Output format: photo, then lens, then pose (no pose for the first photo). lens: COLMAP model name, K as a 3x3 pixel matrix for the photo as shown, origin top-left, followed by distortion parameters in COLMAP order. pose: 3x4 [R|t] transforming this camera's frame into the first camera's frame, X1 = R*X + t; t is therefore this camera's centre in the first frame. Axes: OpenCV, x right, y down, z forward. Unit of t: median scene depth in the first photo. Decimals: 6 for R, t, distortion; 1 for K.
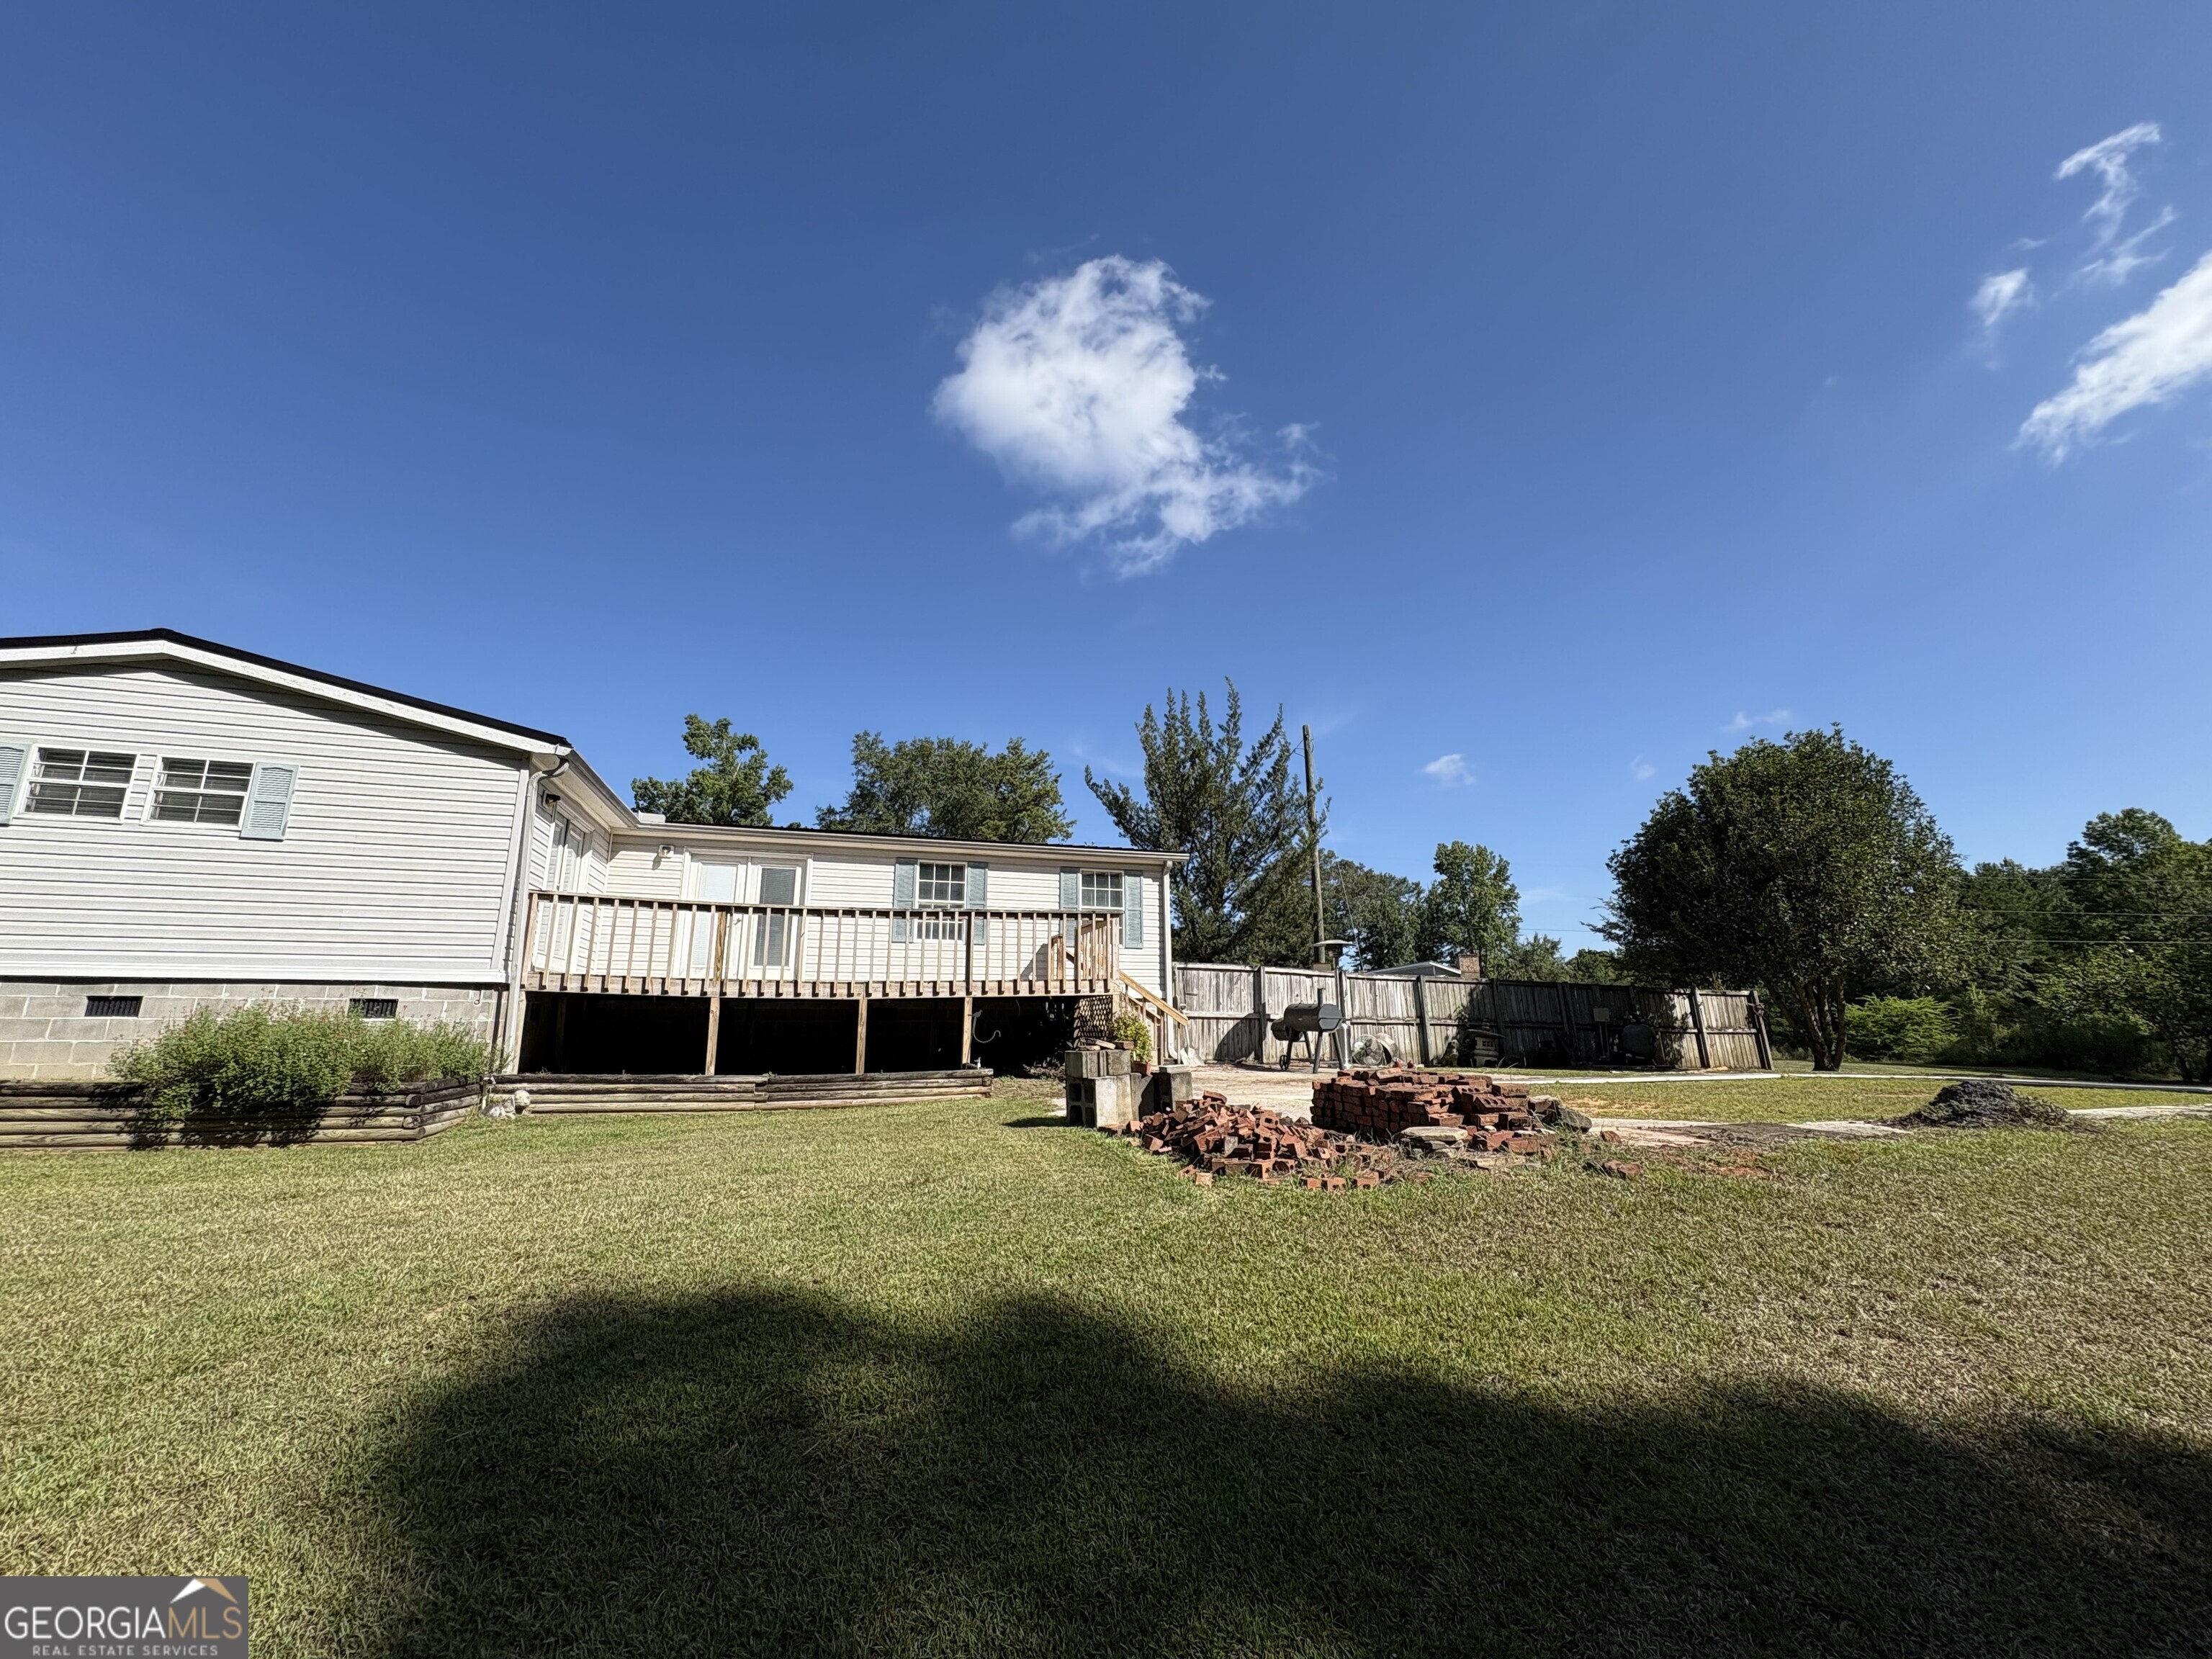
lens RADIAL K [[884.2, 0, 1110.1], [0, 884.2, 830.6], [0, 0, 1]] dist [-0.001291, 0.000436]
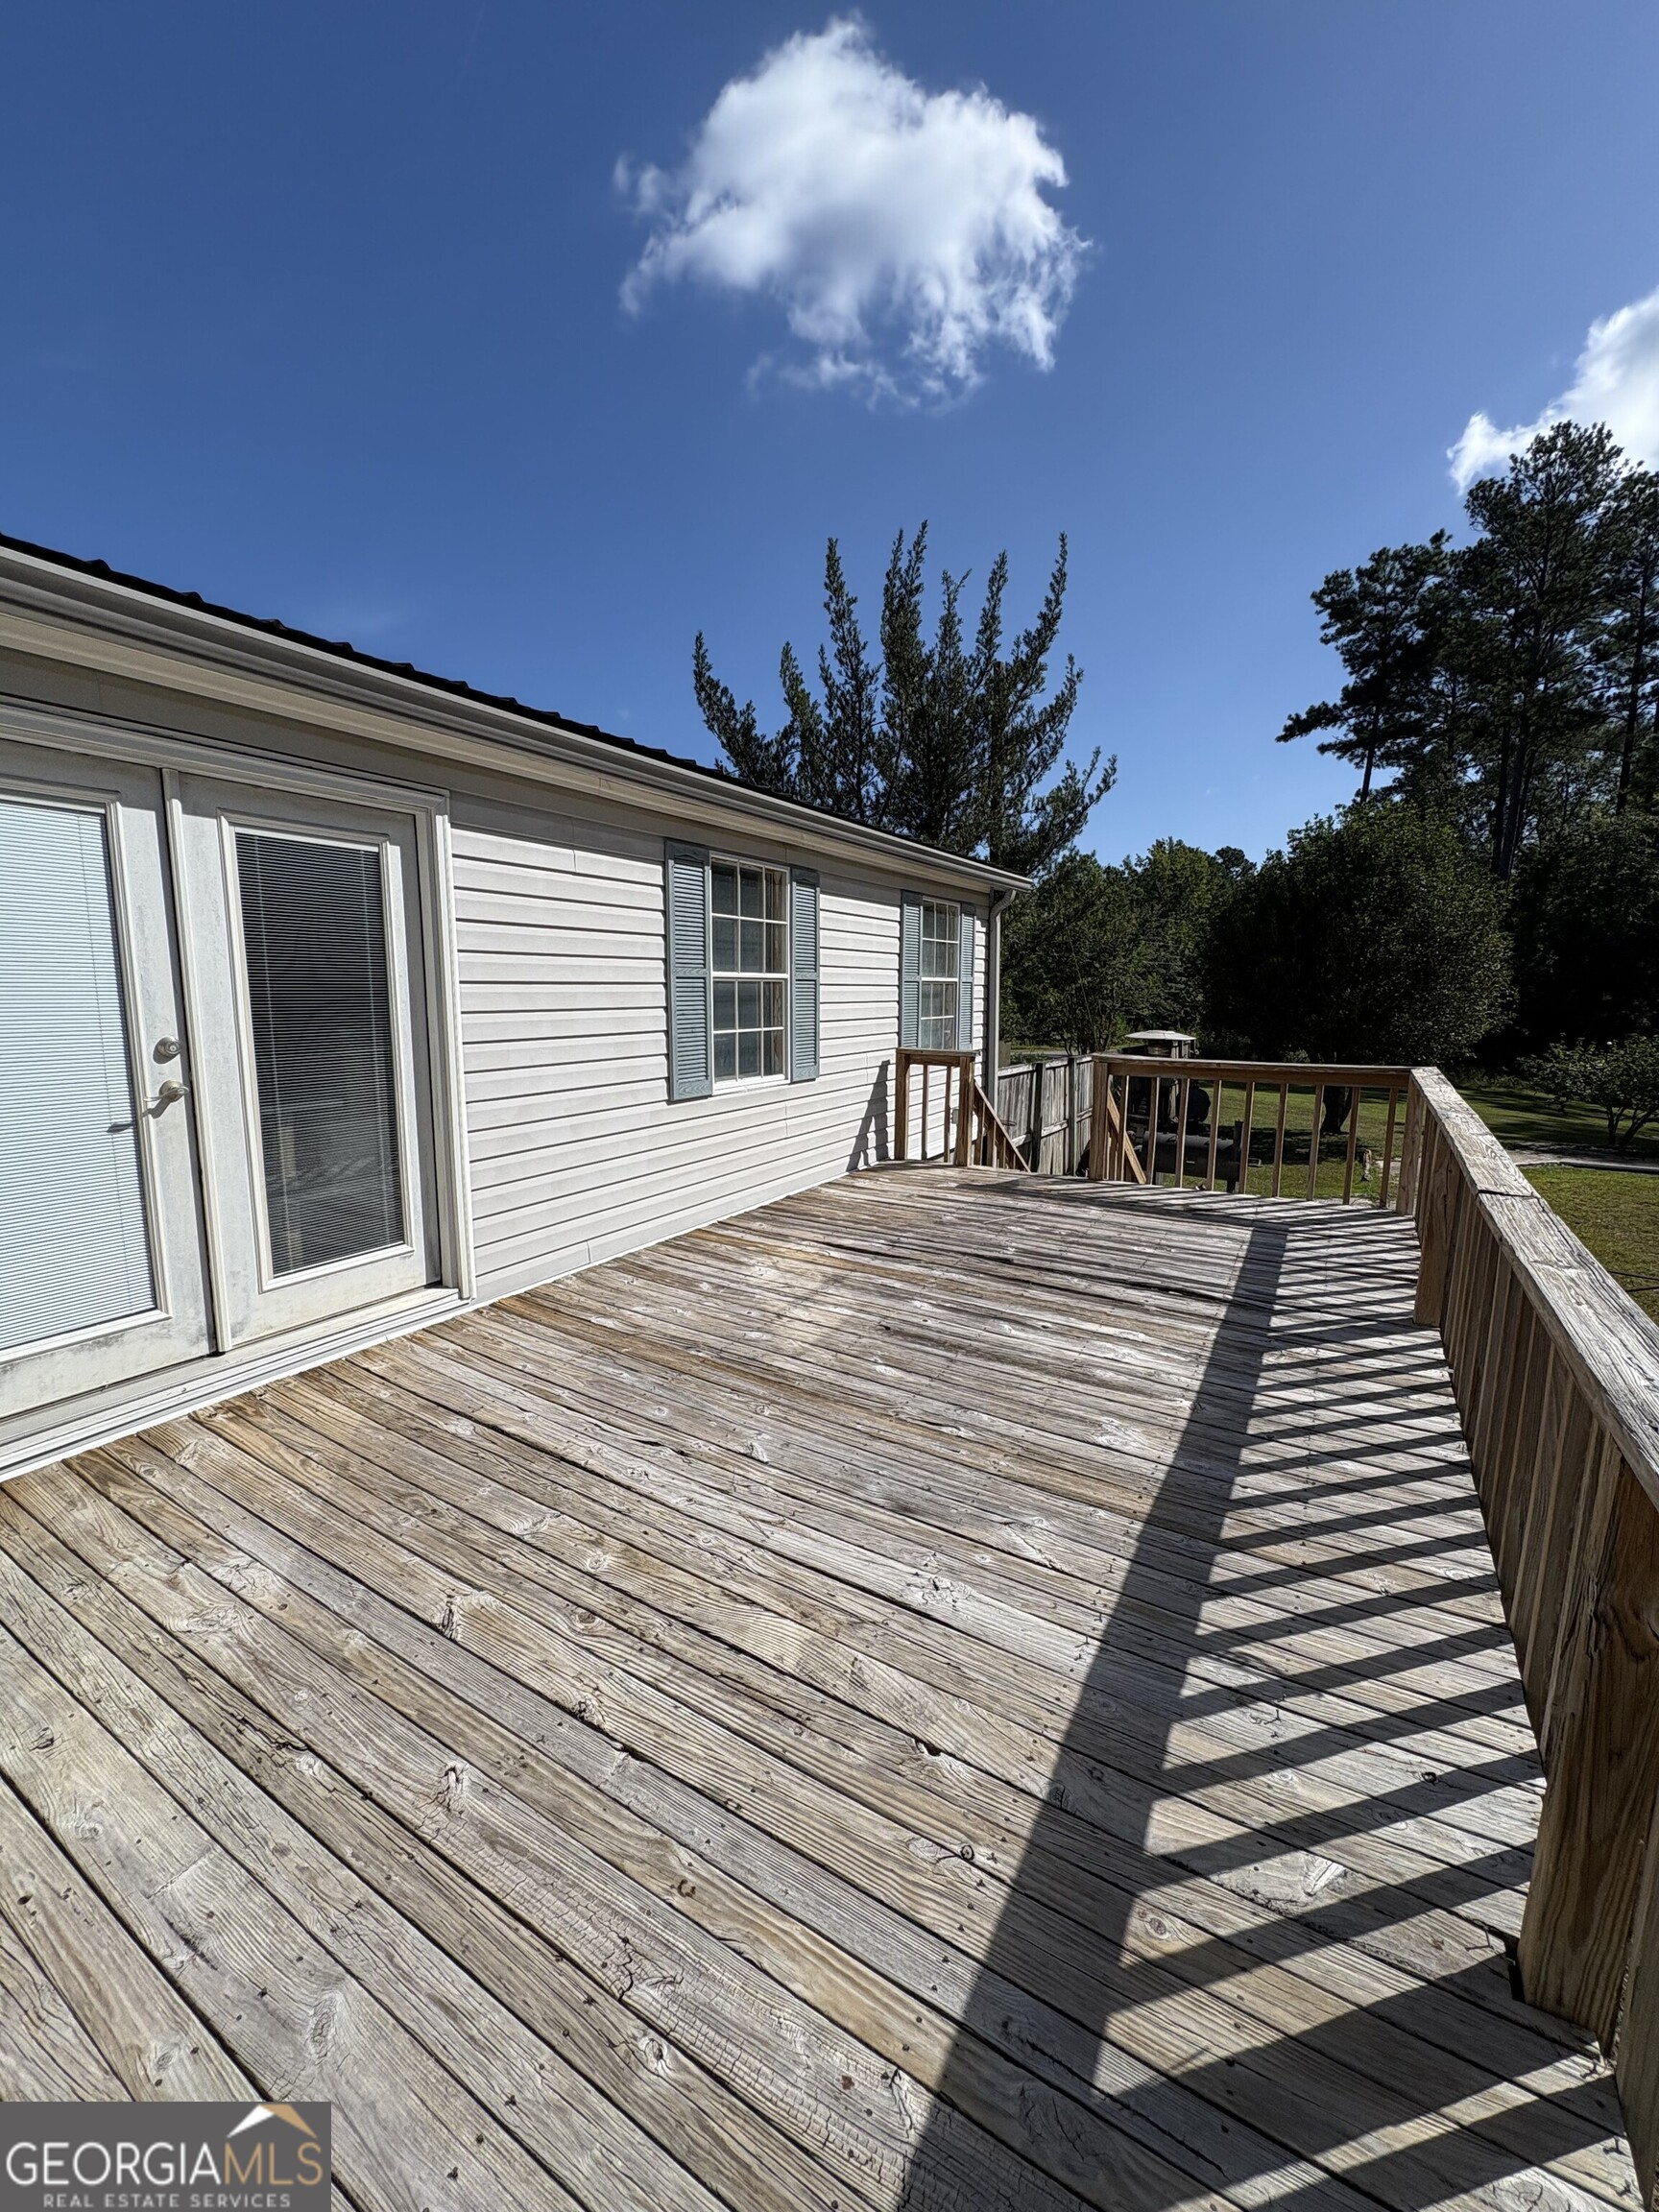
lens RADIAL K [[884.2, 0, 827.6], [0, 884.2, 1113.6], [0, 0, 1]] dist [-0.001291, 0.000436]
pose [[0.743217, -0.087701, 0.663278, -0.414080], [-0.162818, 0.937859, 0.306449, 0.017144], [-0.648937, -0.335751, 0.682753, 0.716419]]
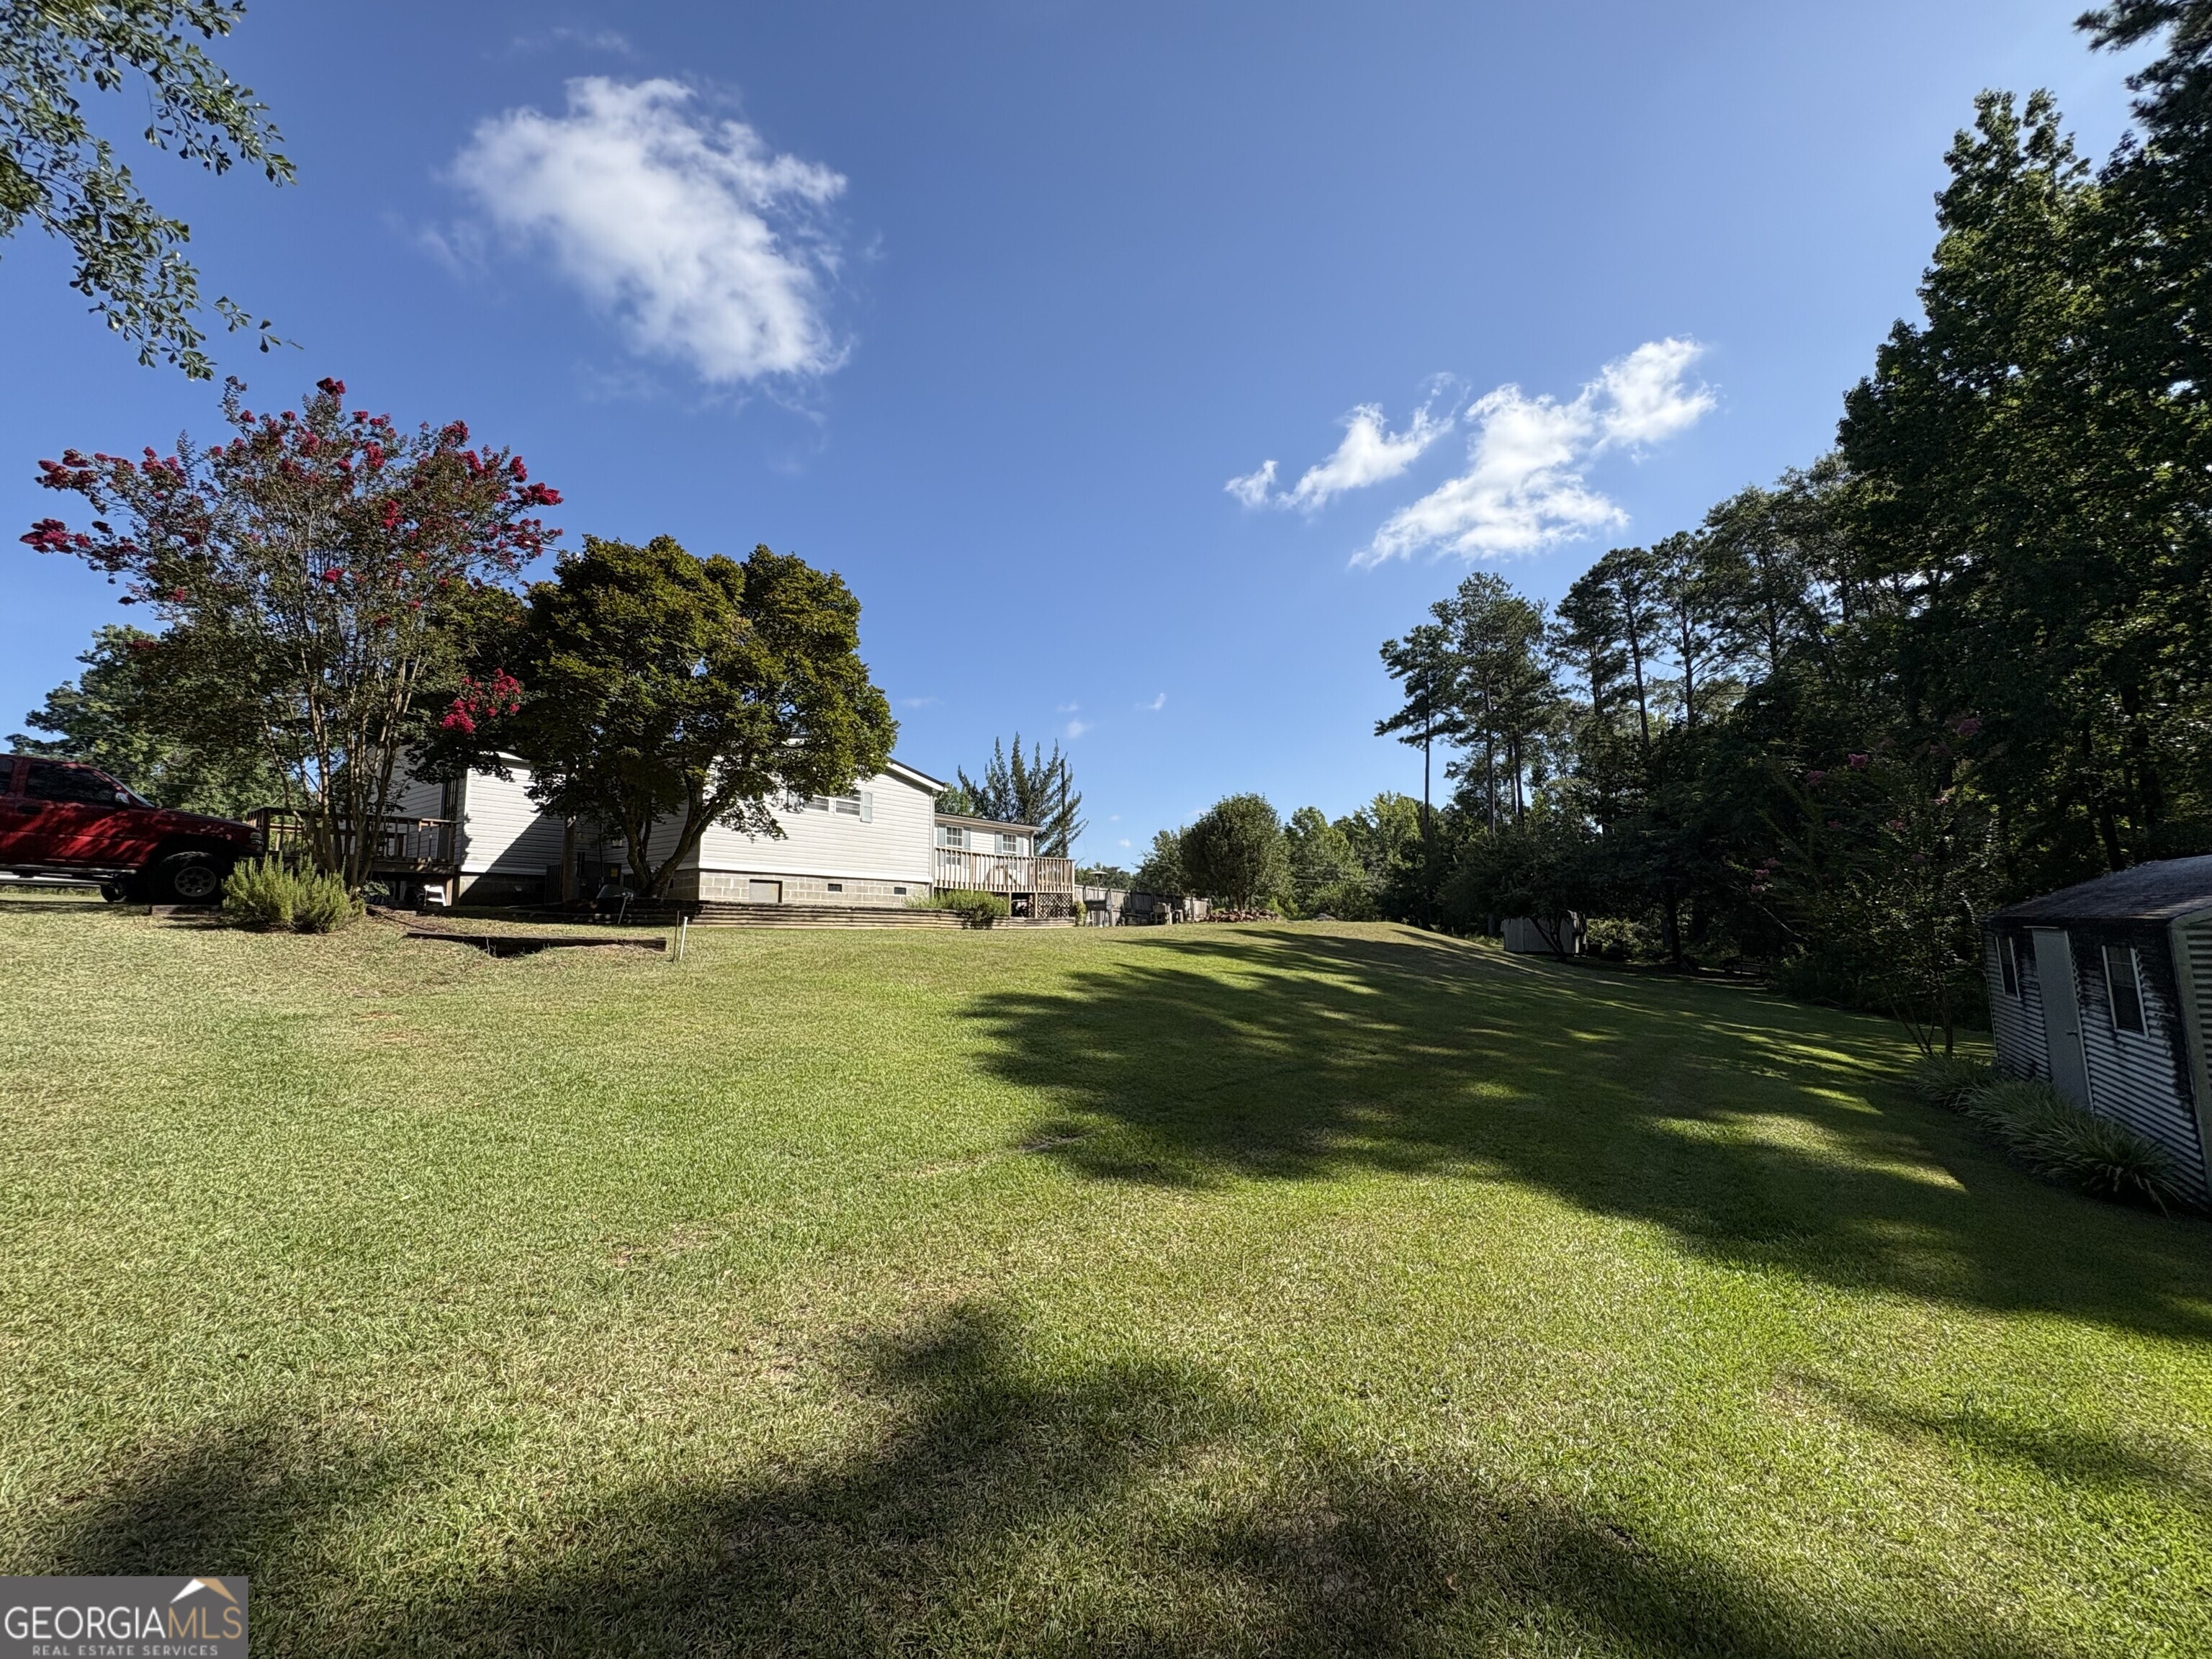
lens RADIAL K [[884.2, 0, 1110.1], [0, 884.2, 830.6], [0, 0, 1]] dist [-0.001291, 0.000436]
pose [[0.789327, 0.061125, 0.610923, -1.152505], [-0.121419, 0.990921, 0.057732, -0.114488], [-0.601847, -0.119748, 0.789583, -0.811508]]
